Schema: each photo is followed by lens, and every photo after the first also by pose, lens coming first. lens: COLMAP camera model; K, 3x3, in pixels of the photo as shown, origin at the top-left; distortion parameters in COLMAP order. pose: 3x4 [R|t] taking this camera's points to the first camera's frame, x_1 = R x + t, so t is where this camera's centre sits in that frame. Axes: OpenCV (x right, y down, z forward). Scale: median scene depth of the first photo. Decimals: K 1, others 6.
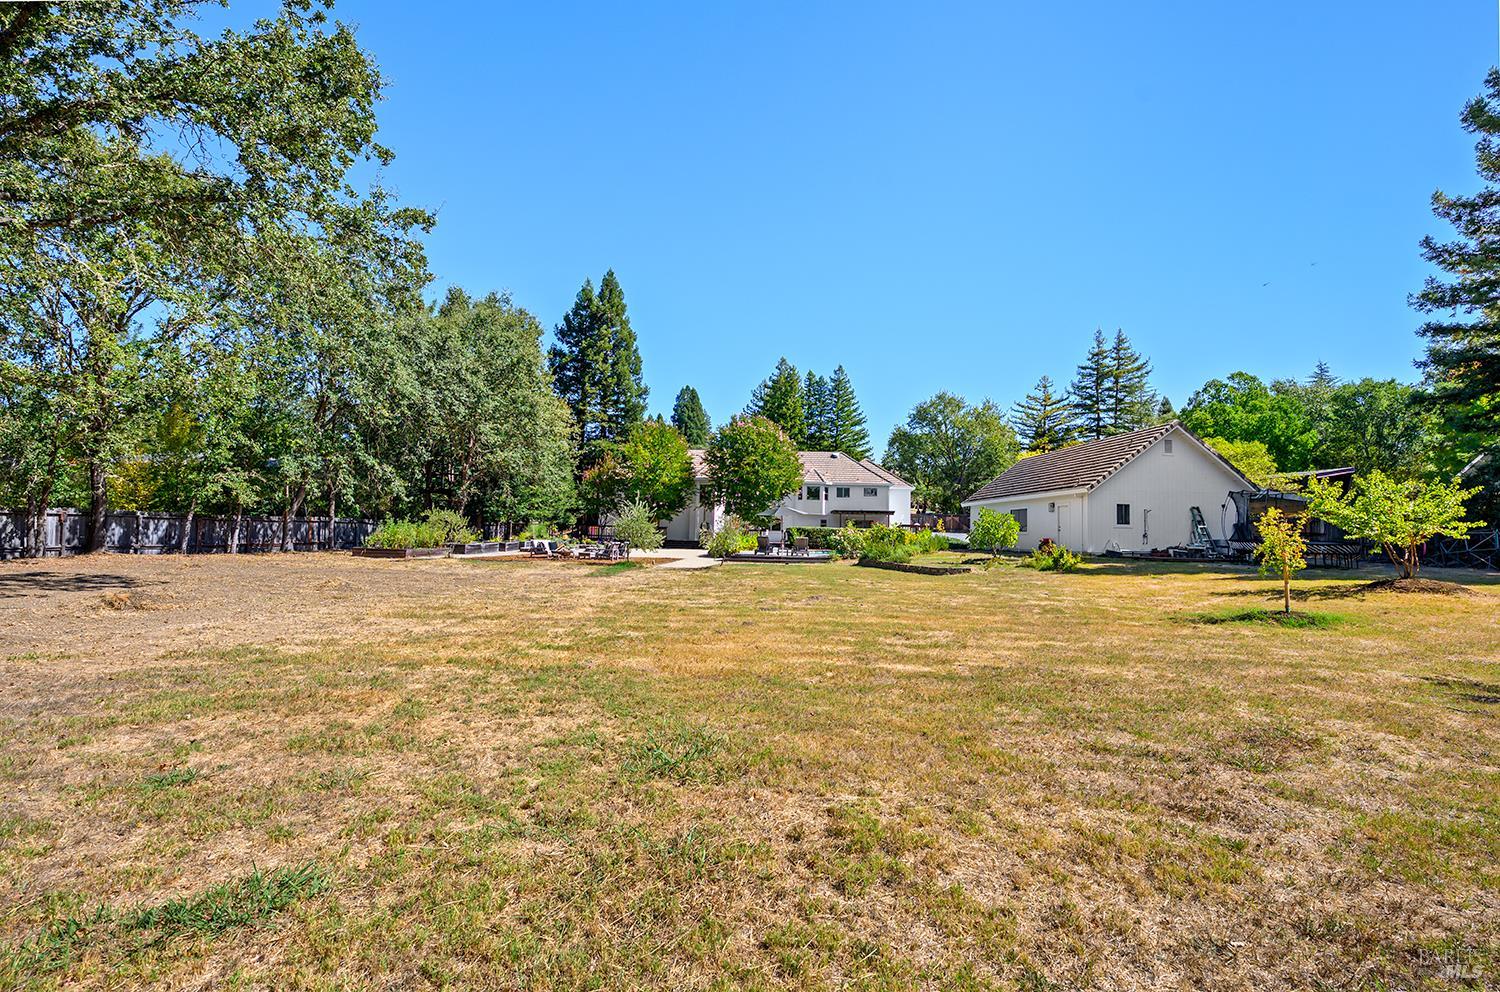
lens RADIAL K [[679.8, 0, 748.7], [0, 679.8, 495.1], [0, 0, 1]] dist [0.002877, 0.000040]
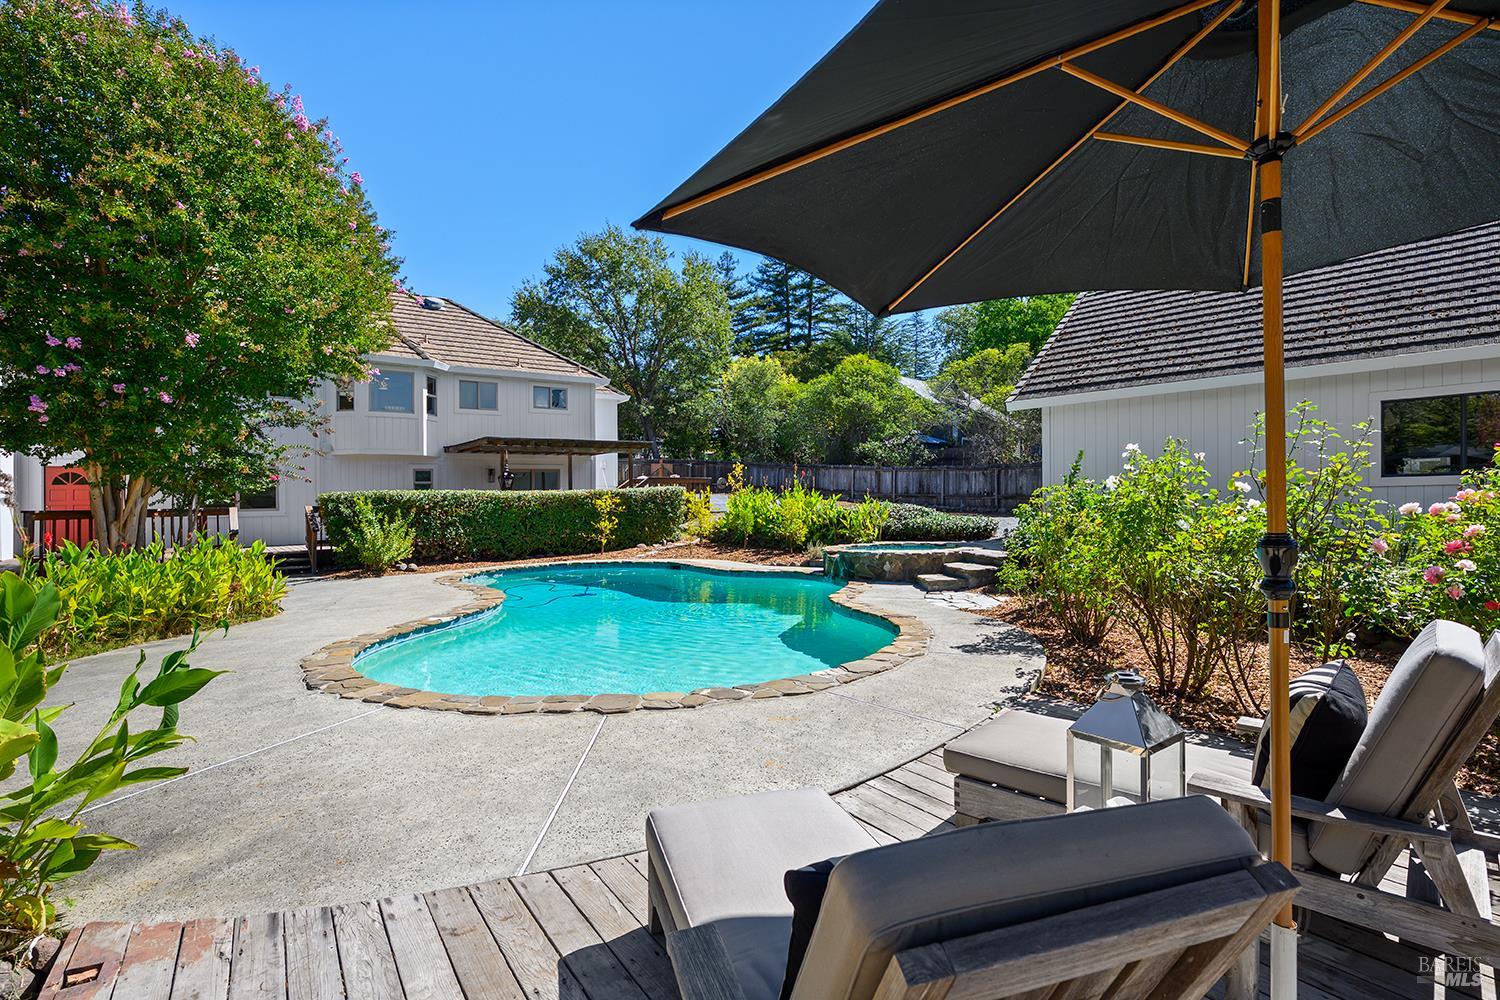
lens RADIAL K [[706.8, 0, 771.7], [0, 706.8, 493.7], [0, 0, 1]] dist [-0.002587, -0.001587]
pose [[0.741356, -0.038828, 0.669988, -0.001530], [0.002347, 0.998469, 0.055267, 0.028650], [-0.671108, -0.039400, 0.740312, 0.610924]]
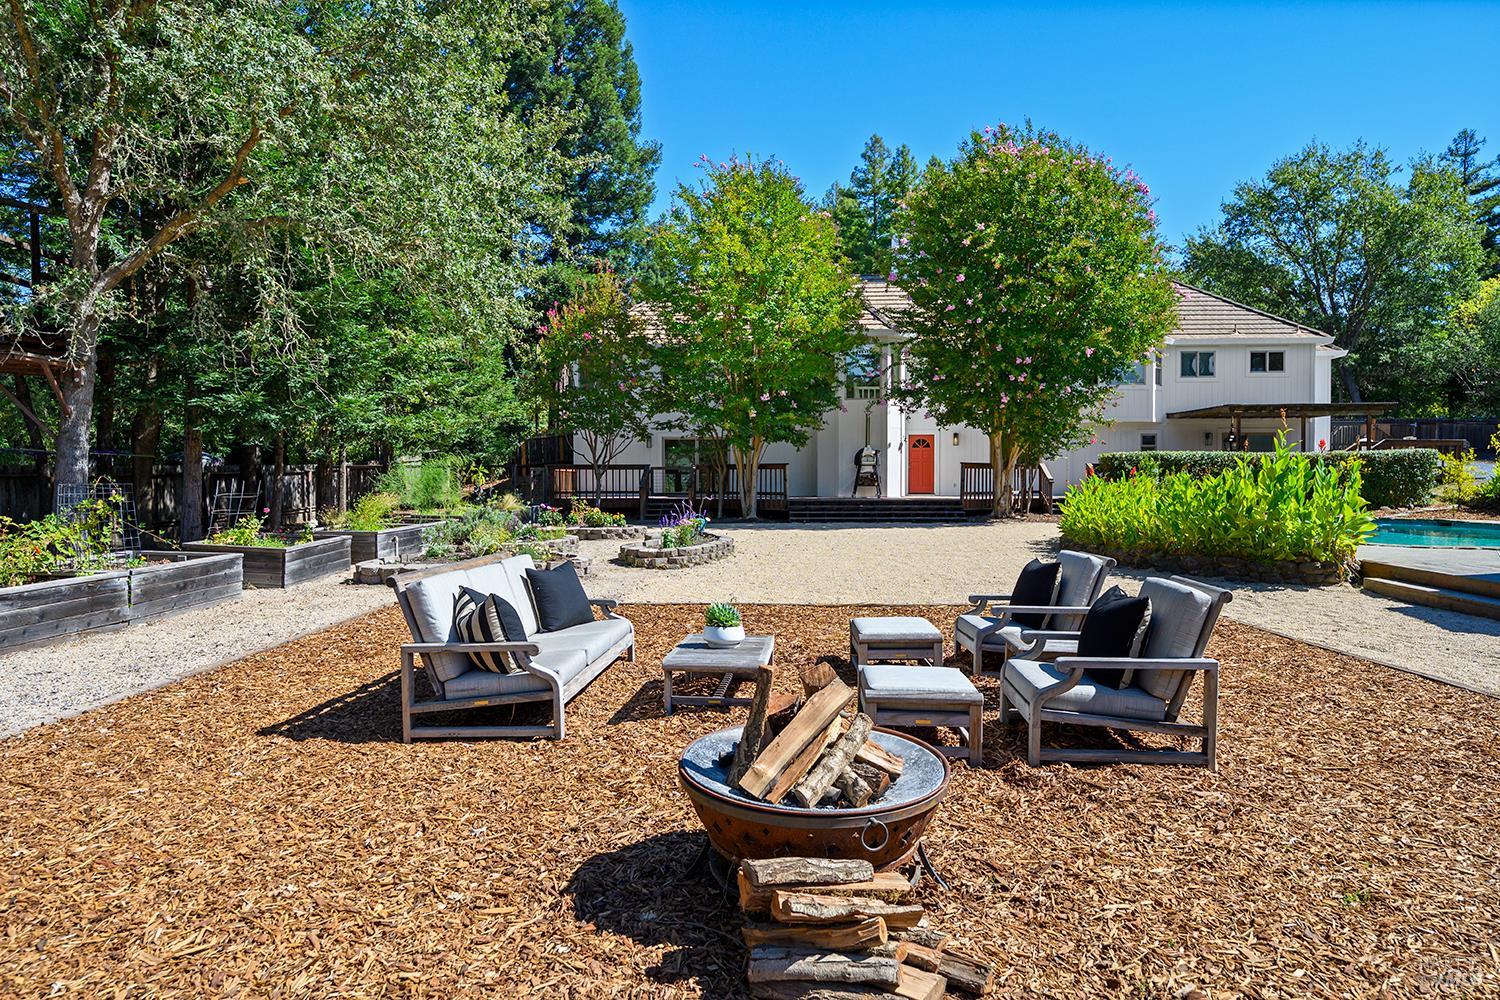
lens RADIAL K [[936.3, 0, 742.5], [0, 936.3, 488.9], [0, 0, 1]] dist [-0.007891, 0.000760]
pose [[0.998610, -0.031364, 0.042367, -0.150543], [0.028369, 0.997176, 0.069535, 0.023158], [-0.044429, -0.068236, 0.996679, 0.469749]]
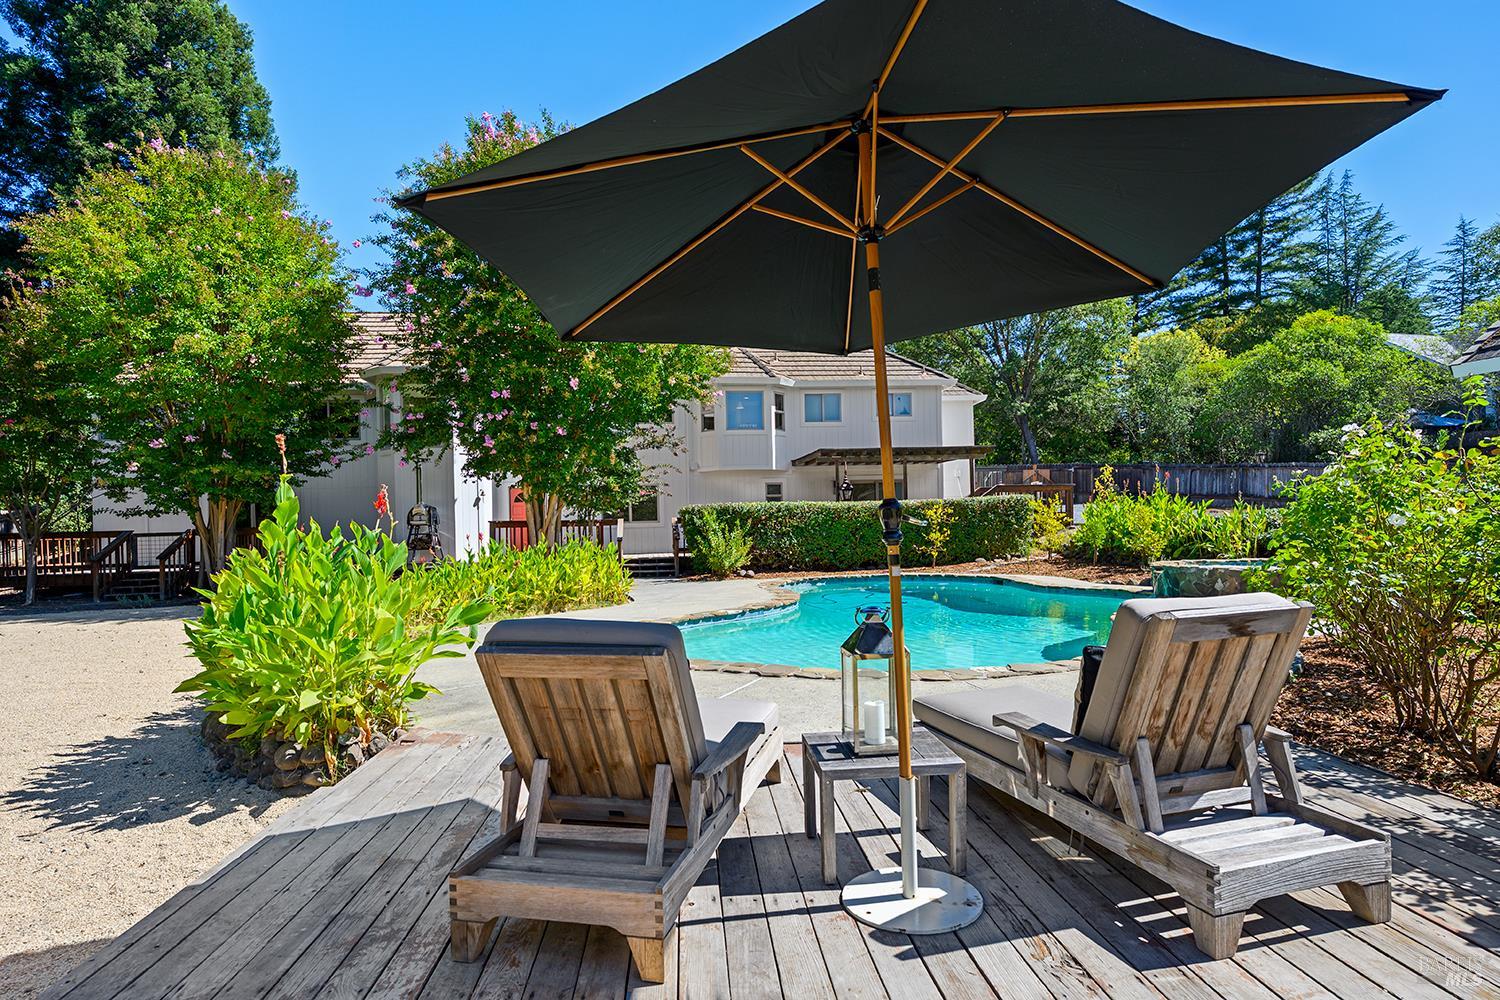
lens RADIAL K [[814.1, 0, 761.1], [0, 814.1, 521.7], [0, 0, 1]] dist [-0.003222, -0.001169]
pose [[0.978864, -0.052762, 0.197591, 0.015865], [0.041574, 0.997311, 0.060354, 0.029993], [-0.200244, -0.050864, 0.978425, 0.573822]]
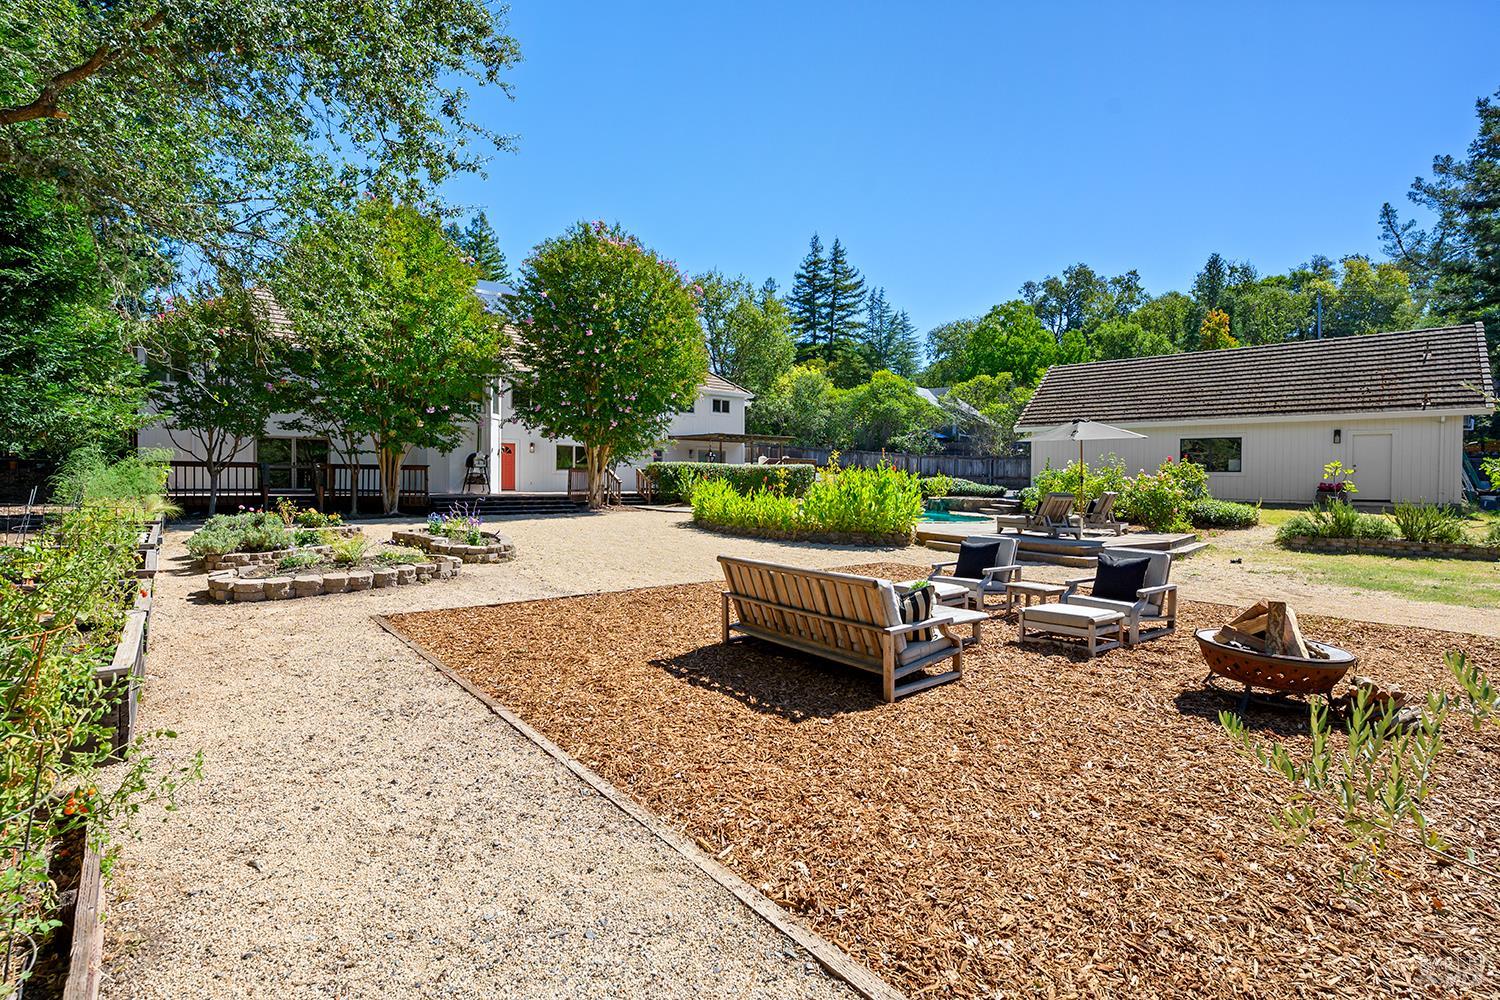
lens RADIAL K [[706.8, 0, 749.8], [0, 706.8, 485.5], [0, 0, 1]] dist [-0.002587, -0.001587]
pose [[0.719492, -0.030966, 0.693810, -0.259661], [-0.031207, 0.996555, 0.076839, 0.017608], [-0.693799, -0.076937, 0.716047, 0.508363]]
